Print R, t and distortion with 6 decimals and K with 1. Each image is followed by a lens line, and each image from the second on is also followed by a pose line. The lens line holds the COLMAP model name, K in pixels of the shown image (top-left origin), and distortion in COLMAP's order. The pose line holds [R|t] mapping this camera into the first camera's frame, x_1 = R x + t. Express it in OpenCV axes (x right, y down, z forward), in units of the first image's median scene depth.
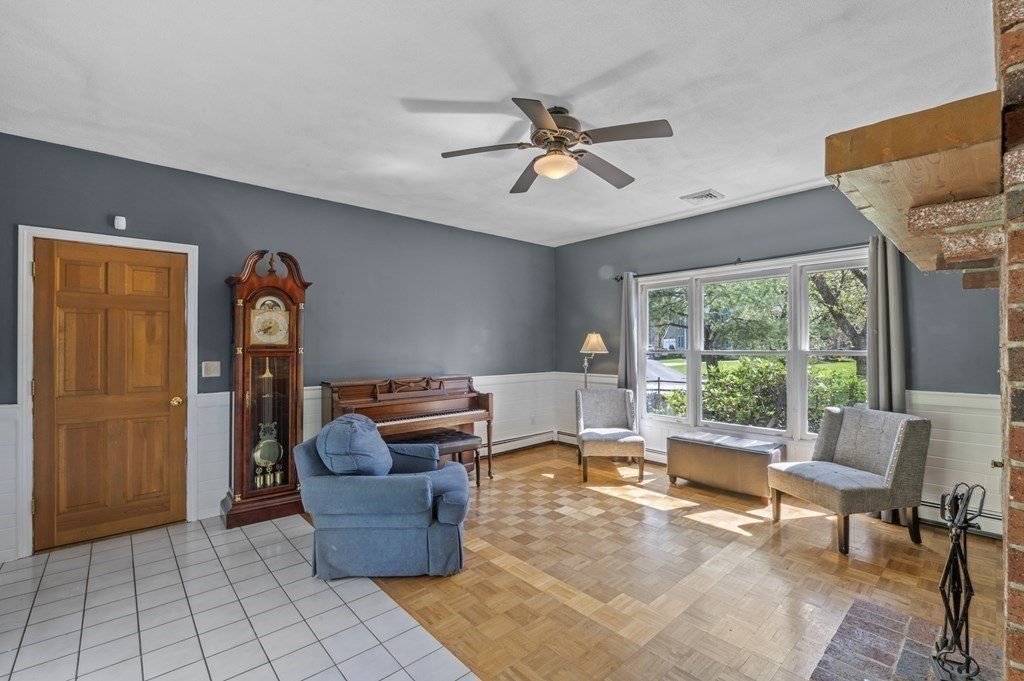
lens RADIAL K [[444.5, 0, 510.7], [0, 444.5, 343.1], [0, 0, 1]] dist [-0.002430, -0.000237]
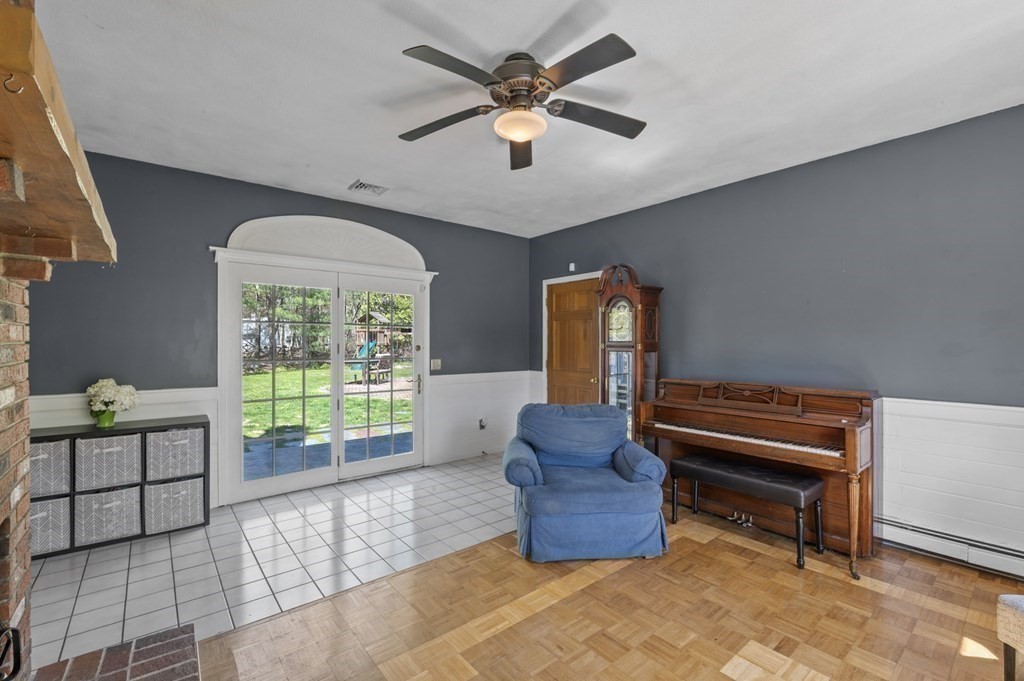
lens RADIAL K [[444.5, 0, 510.7], [0, 444.5, 343.1], [0, 0, 1]] dist [-0.002430, -0.000237]
pose [[-0.044430, 0.006622, -0.998991, 0.730361], [0.006668, 0.999958, 0.006332, -0.001661], [0.998990, -0.006380, -0.044472, 0.798349]]
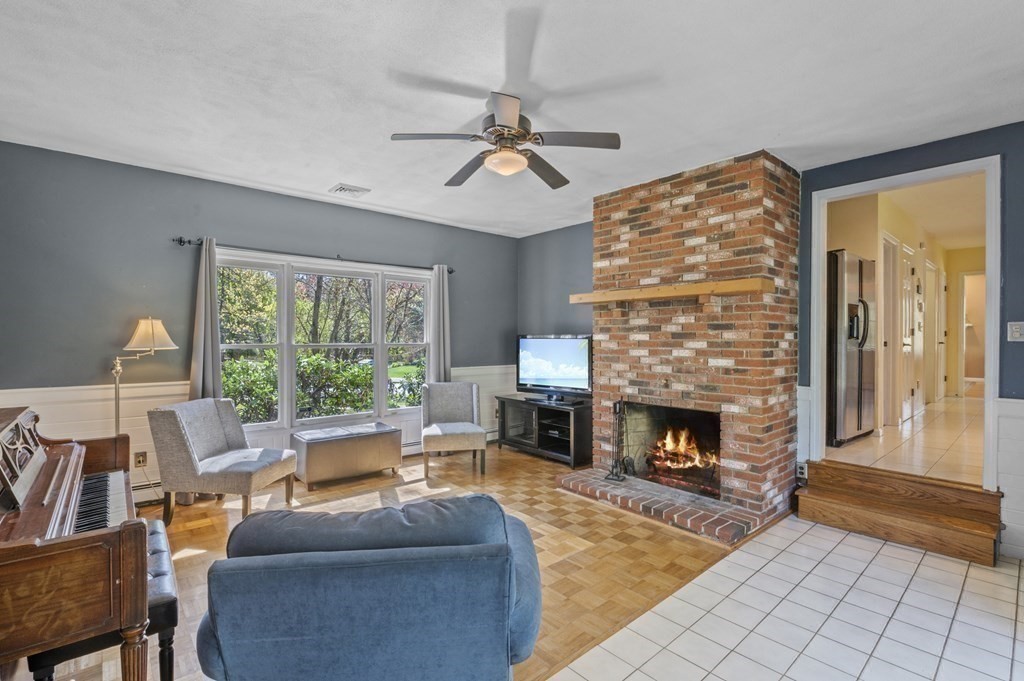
lens RADIAL K [[468.4, 0, 509.4], [0, 468.4, 338.3], [0, 0, 1]] dist [-0.010316, -0.000187]
pose [[0.010272, 0.003082, 0.999942, -0.756663], [-0.011144, 0.999933, -0.002968, 0.003094], [-0.999885, -0.011113, 0.010306, 0.771049]]
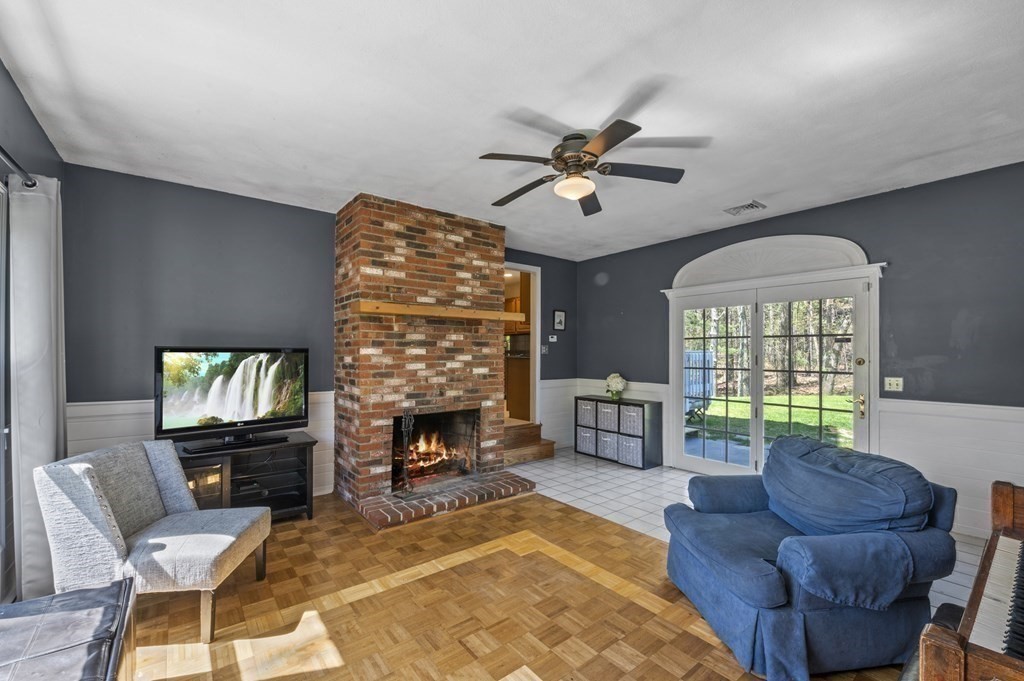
lens RADIAL K [[428.2, 0, 507.3], [0, 428.2, 350.2], [0, 0, 1]] dist [-0.000430, -0.000158]
pose [[-0.998071, 0.002152, 0.062041, 0.156077], [0.001189, 0.999878, -0.015549, 0.007850], [-0.062067, -0.015445, -0.997952, 1.604468]]
